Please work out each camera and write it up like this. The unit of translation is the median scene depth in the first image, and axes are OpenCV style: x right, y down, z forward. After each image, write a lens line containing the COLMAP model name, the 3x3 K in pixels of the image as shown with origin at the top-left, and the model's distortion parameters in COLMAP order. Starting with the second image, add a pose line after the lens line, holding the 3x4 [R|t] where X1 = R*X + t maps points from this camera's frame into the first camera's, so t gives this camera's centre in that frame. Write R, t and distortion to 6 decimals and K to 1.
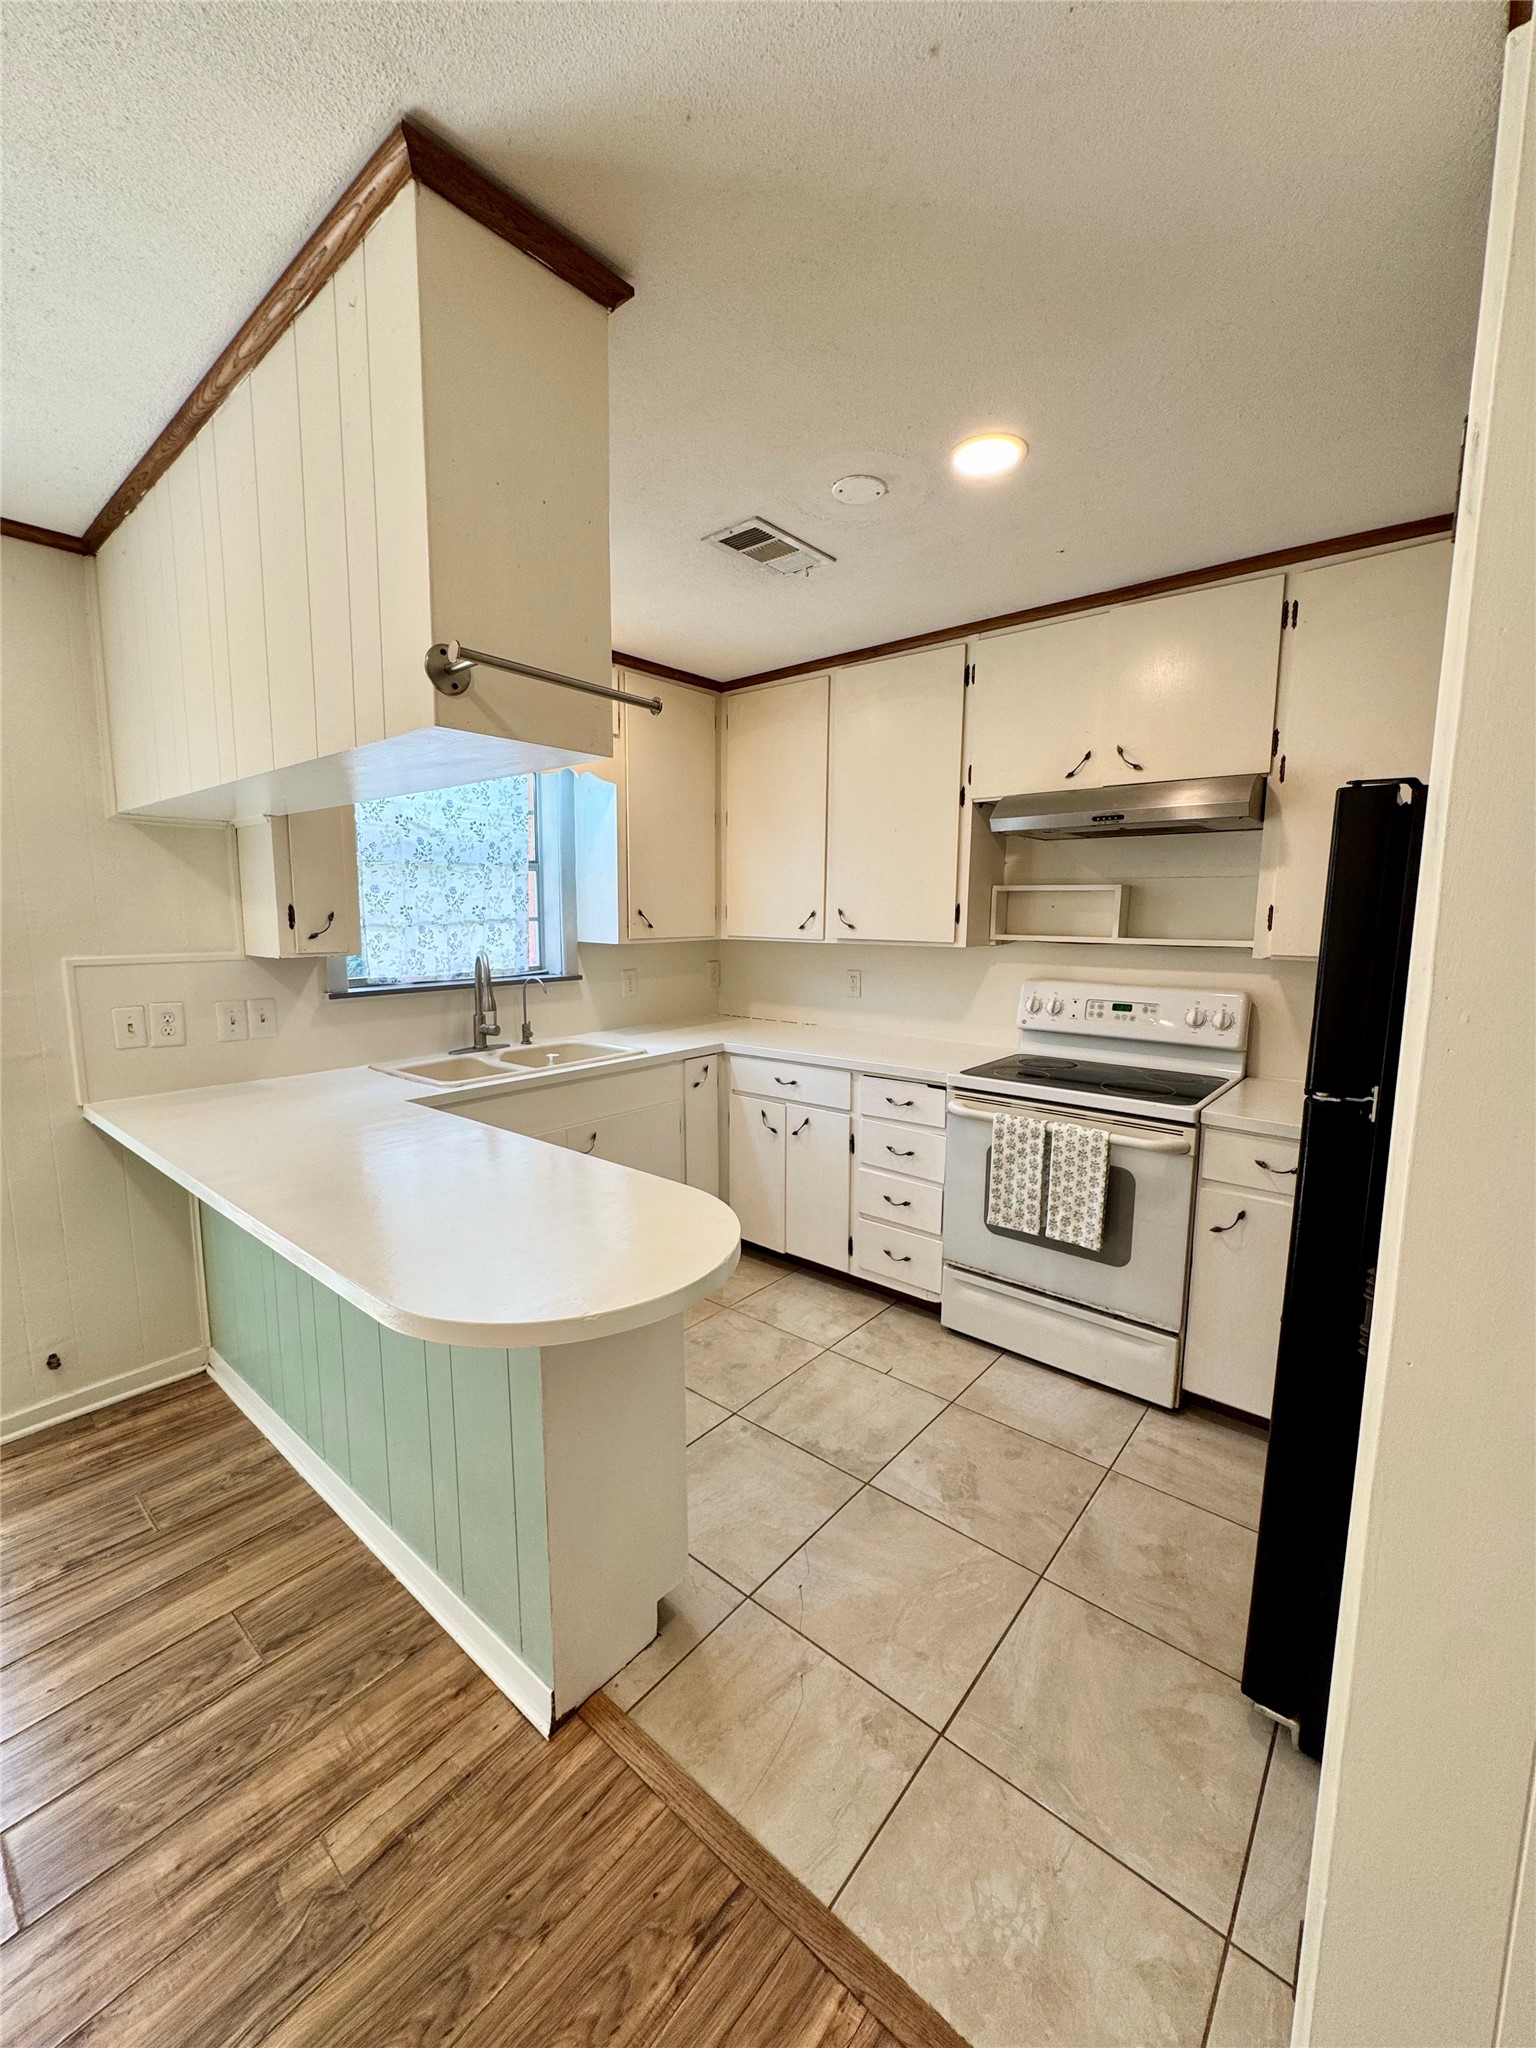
lens RADIAL K [[828.8, 0, 767.7], [0, 828.8, 1022.5], [0, 0, 1]] dist [-0.001725, -0.000125]
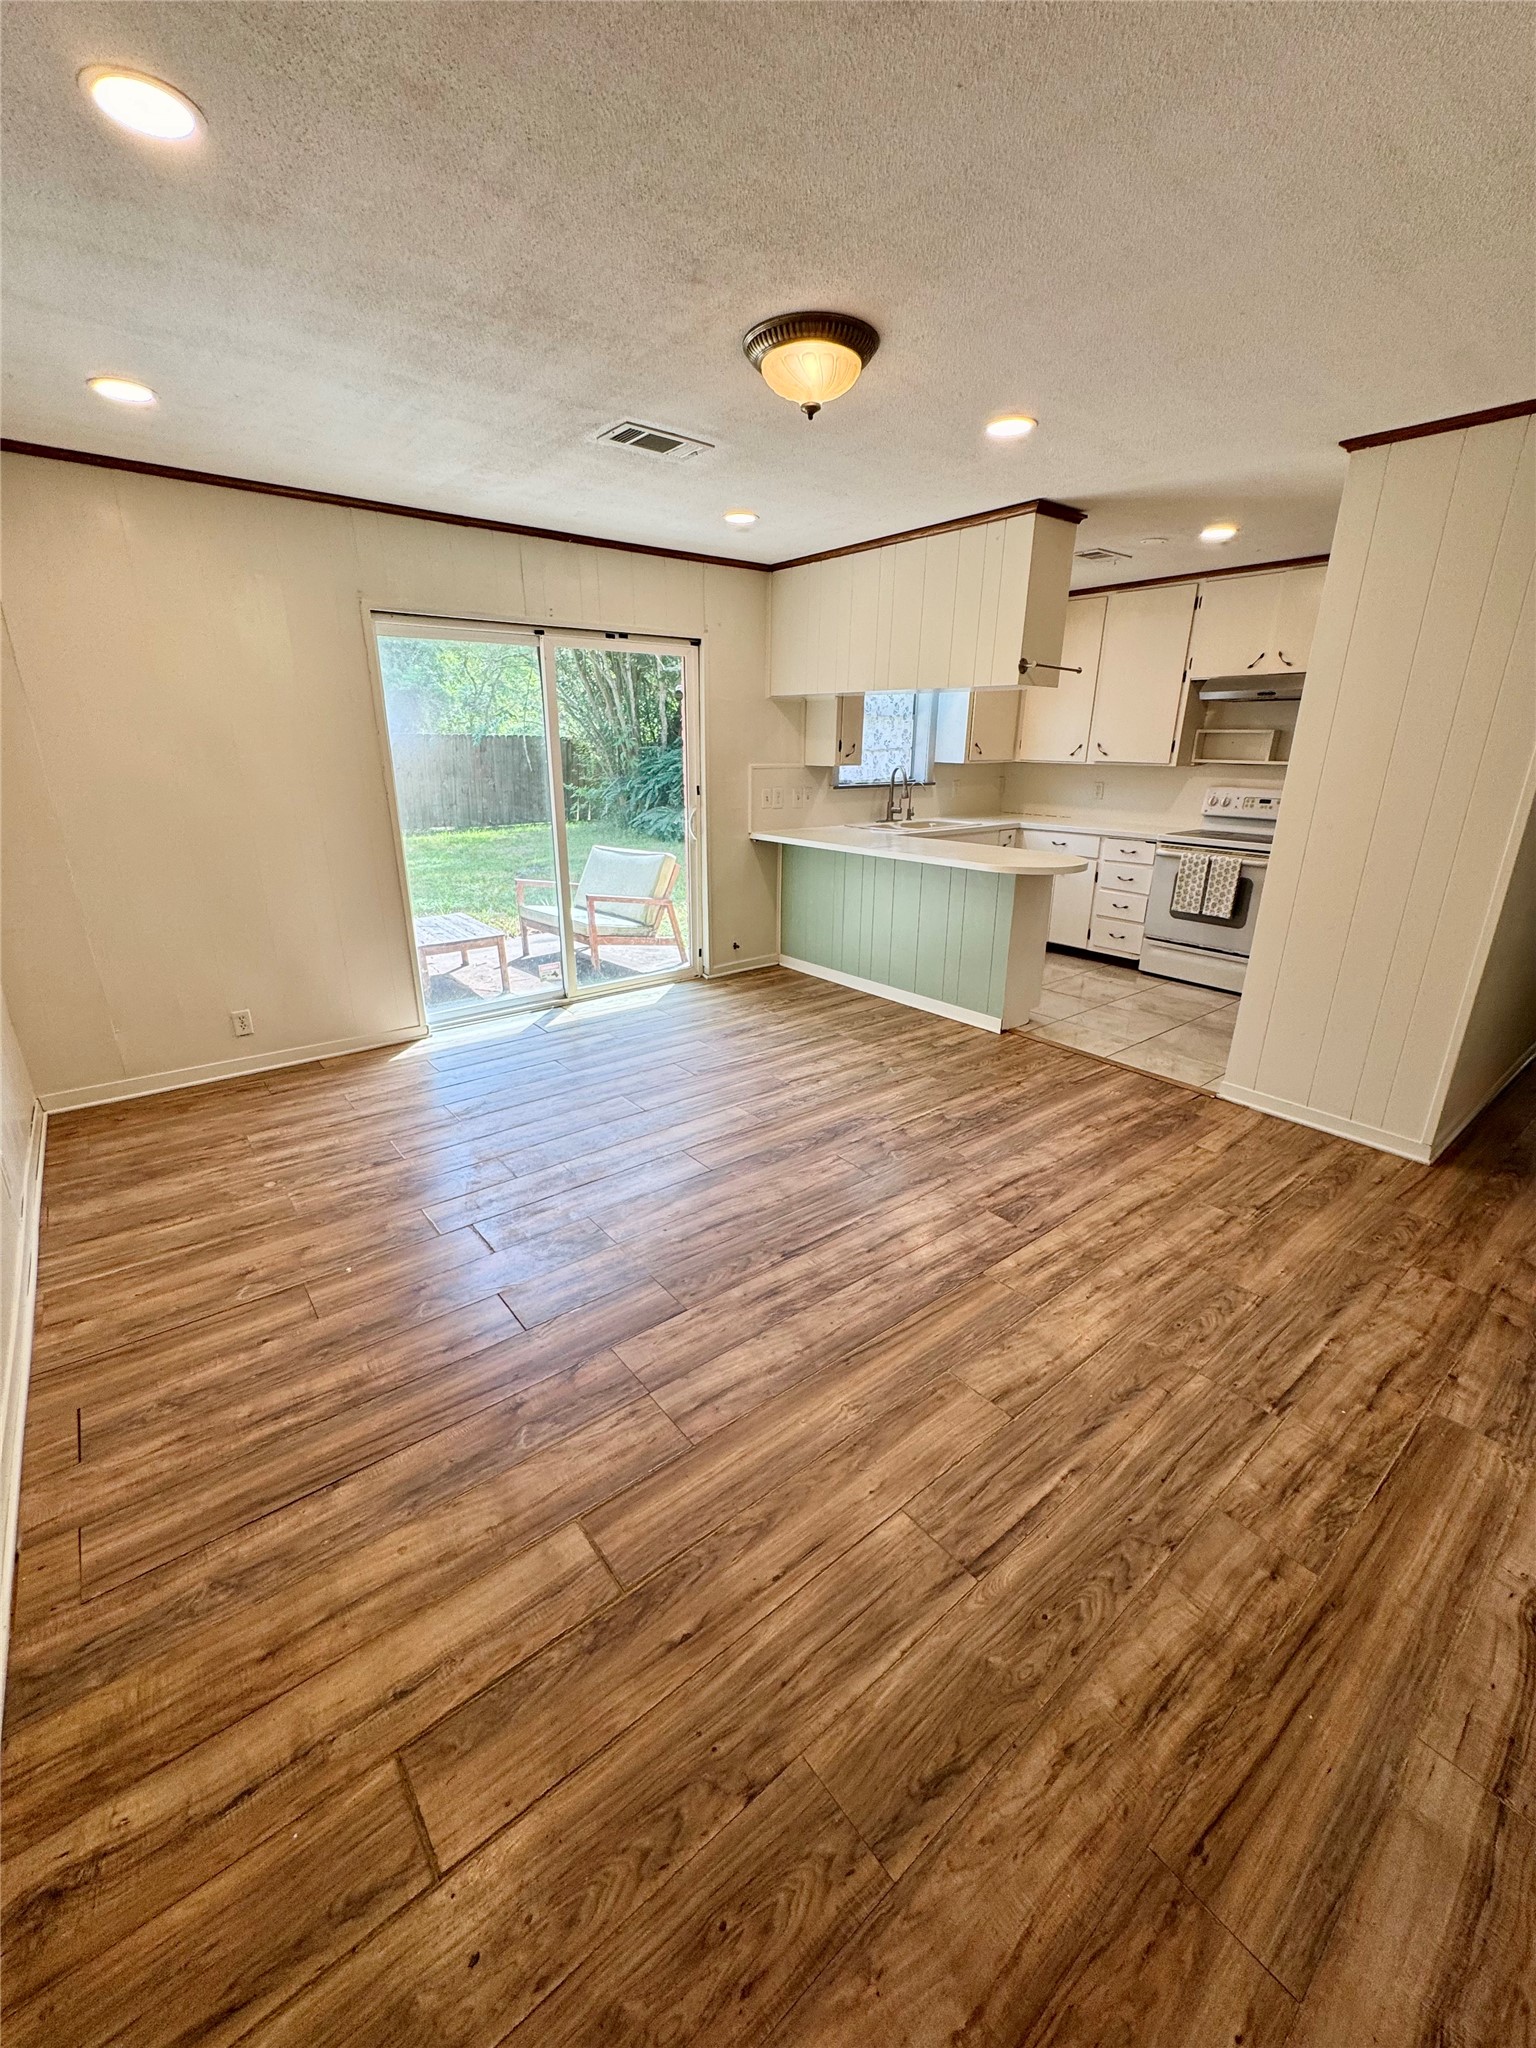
lens RADIAL K [[828.8, 0, 768.4], [0, 828.8, 1020.7], [0, 0, 1]] dist [-0.001725, -0.000125]
pose [[0.981831, 0.064963, -0.178289, -0.269153], [-0.030058, 0.980954, 0.191903, 0.130936], [0.187360, -0.183057, 0.965084, -0.986886]]
